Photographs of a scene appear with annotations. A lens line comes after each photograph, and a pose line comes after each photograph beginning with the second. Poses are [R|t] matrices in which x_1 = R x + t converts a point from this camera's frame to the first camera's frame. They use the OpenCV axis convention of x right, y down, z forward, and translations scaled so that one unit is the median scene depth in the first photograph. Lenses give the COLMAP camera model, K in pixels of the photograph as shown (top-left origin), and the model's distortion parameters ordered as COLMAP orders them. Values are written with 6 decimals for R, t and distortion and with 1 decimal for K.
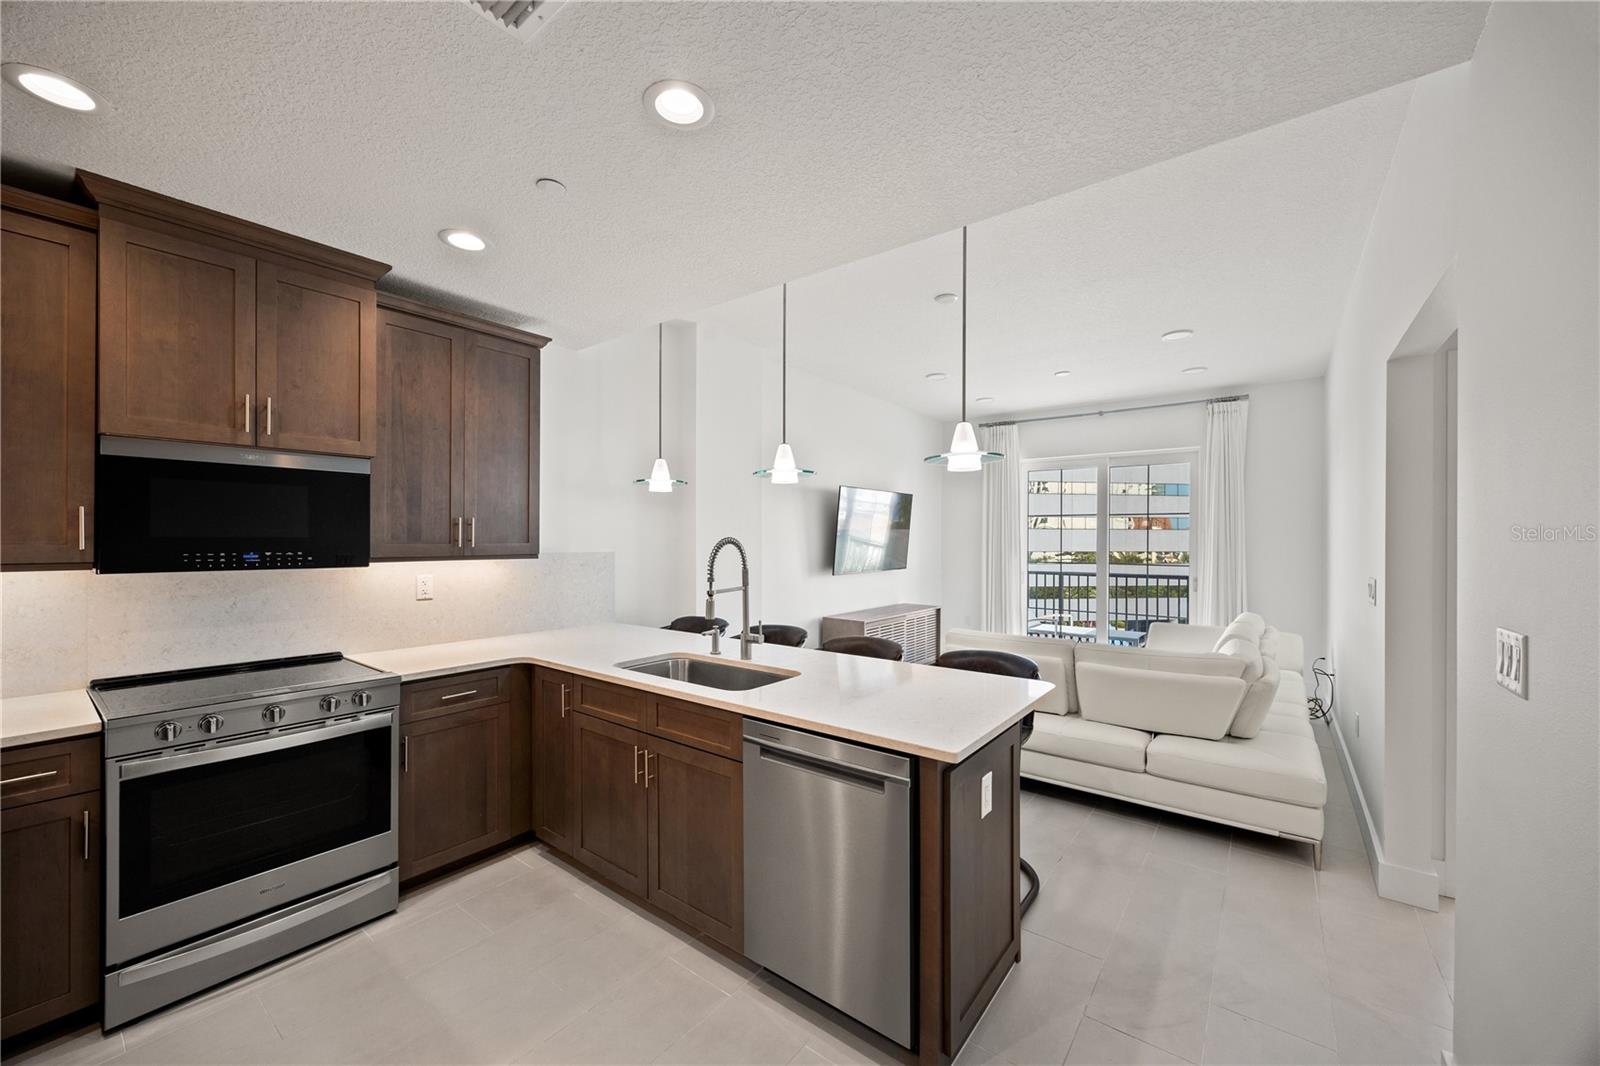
lens RADIAL K [[617.6, 0, 790.2], [0, 617.6, 539.5], [0, 0, 1]] dist [-0.001252, -0.000697]
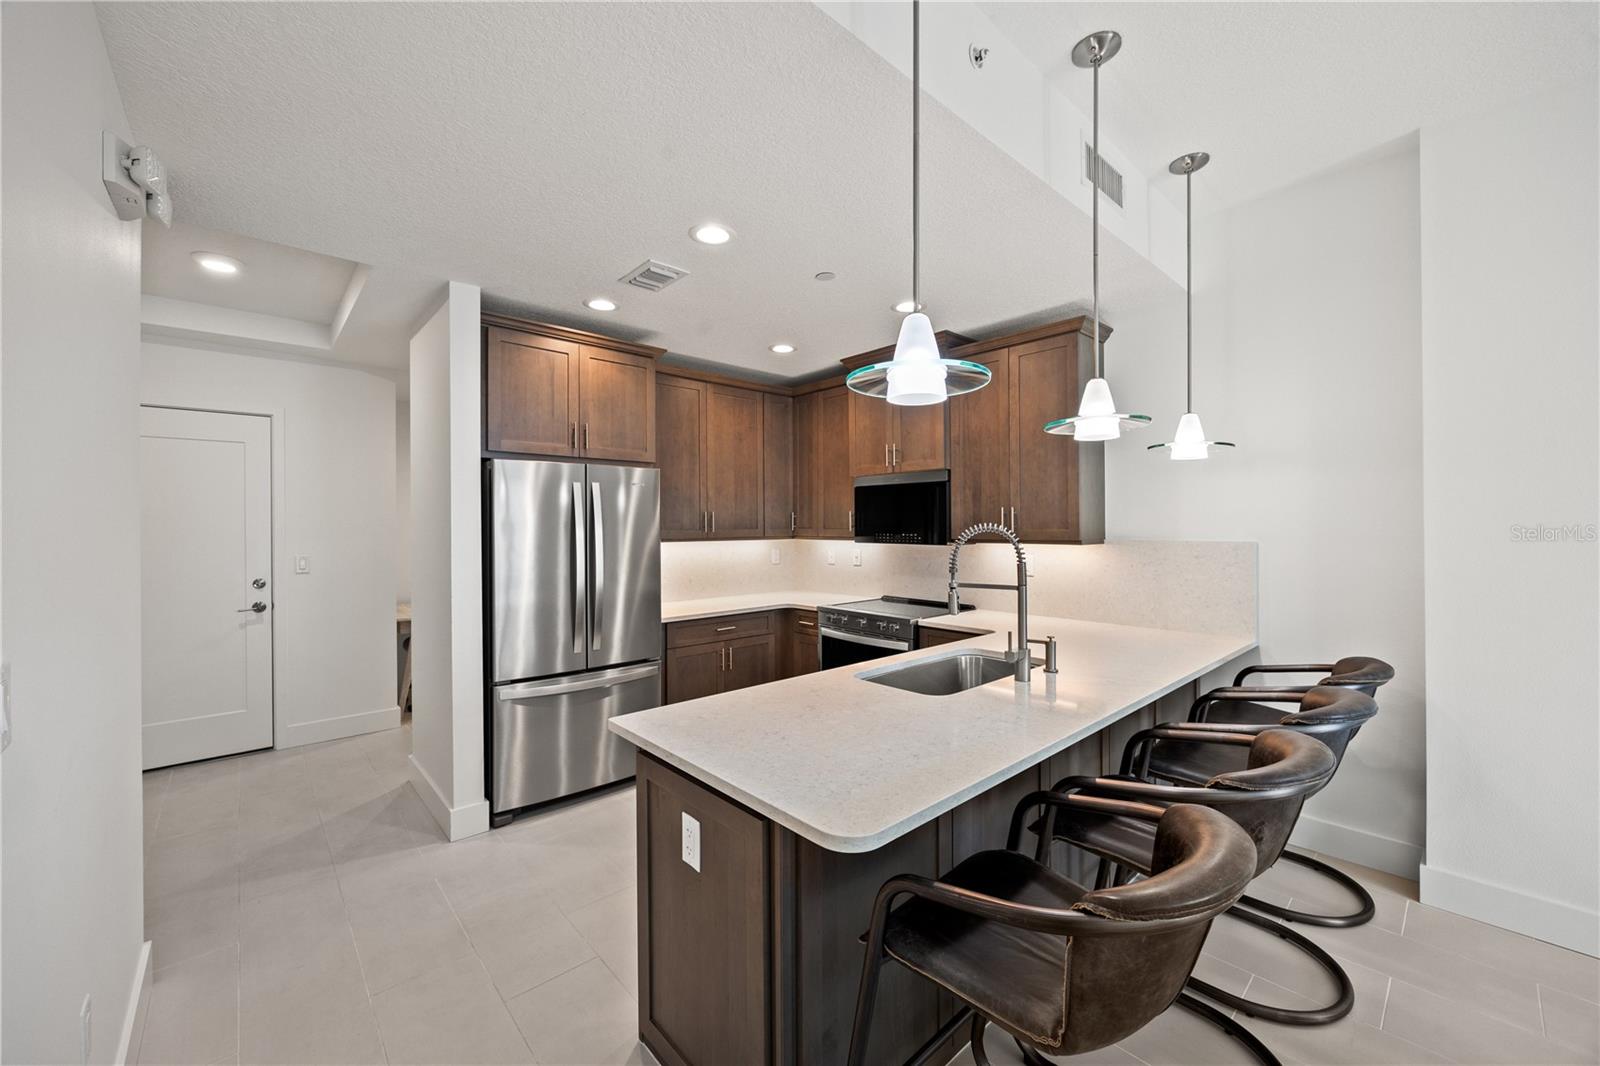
lens RADIAL K [[617.6, 0, 806.2], [0, 617.6, 523.7], [0, 0, 1]] dist [-0.001252, -0.000697]
pose [[-0.168494, -0.001917, -0.985701, 0.574990], [0.005362, 0.999982, -0.002862, -0.001977], [0.985688, -0.005768, -0.168481, 0.677151]]
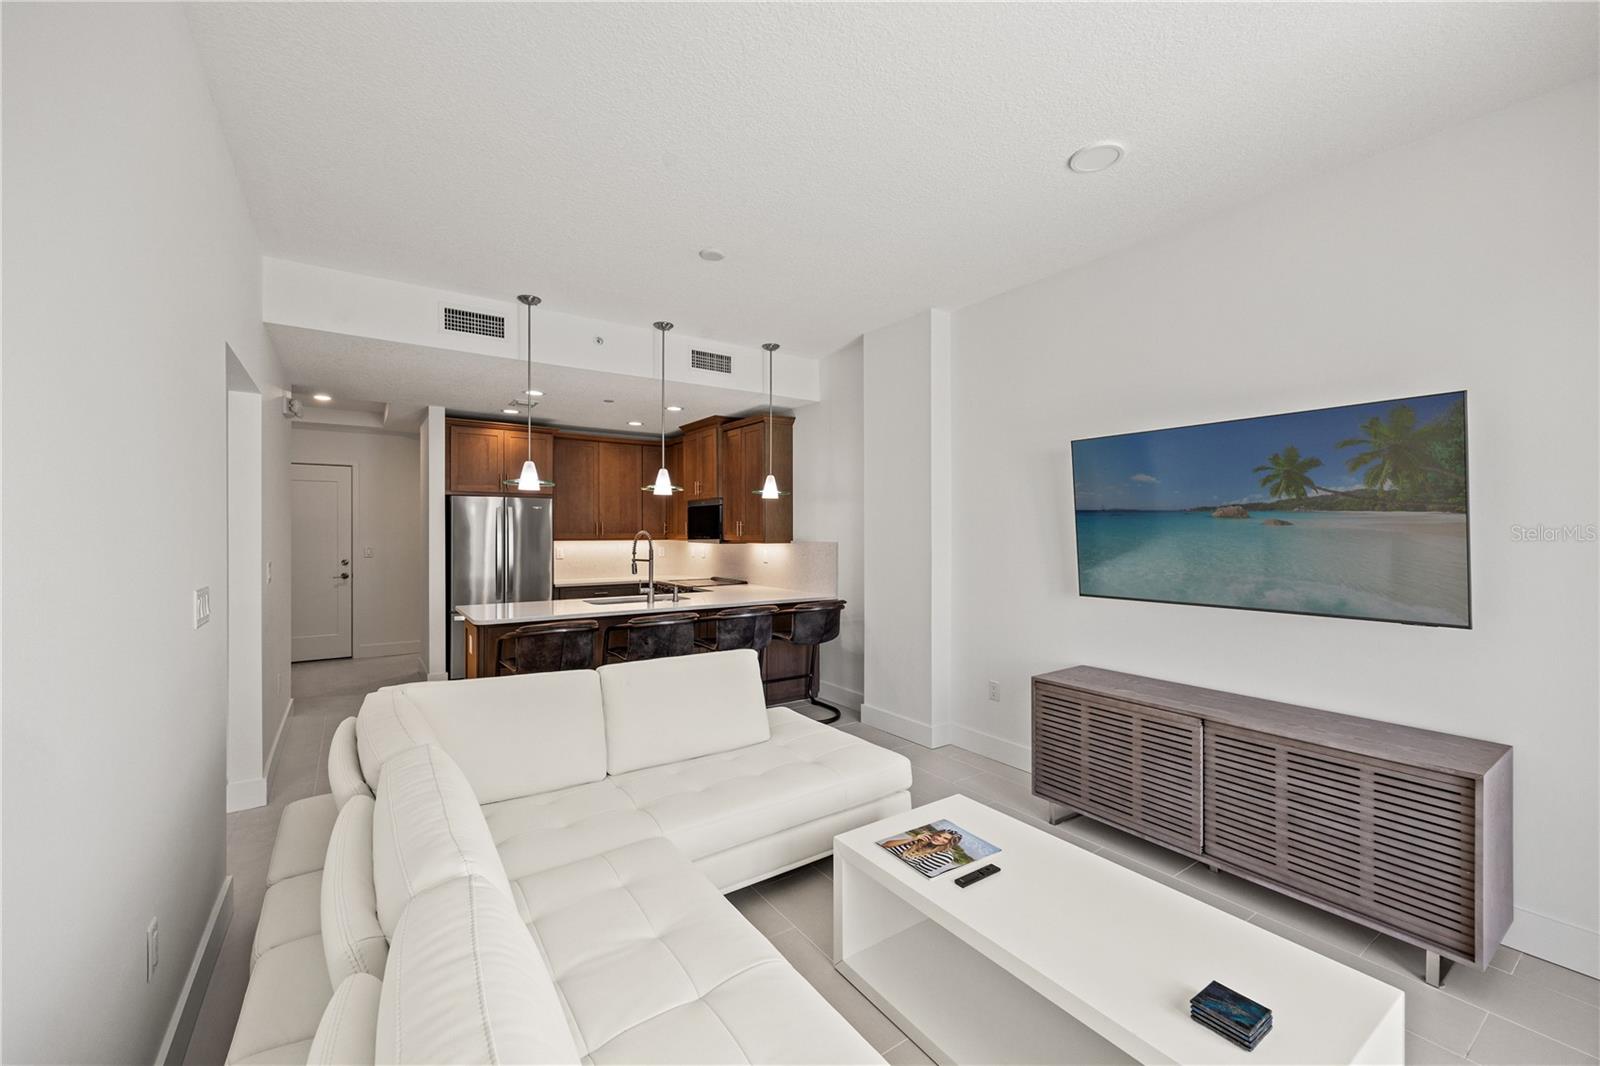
lens RADIAL K [[617.6, 0, 789.4], [0, 617.6, 526.6], [0, 0, 1]] dist [-0.001252, -0.000697]
pose [[-0.290392, -0.005988, -0.956889, 1.109642], [-0.000558, 0.999981, -0.006088, -0.004150], [0.956908, -0.001234, -0.290390, 1.436327]]
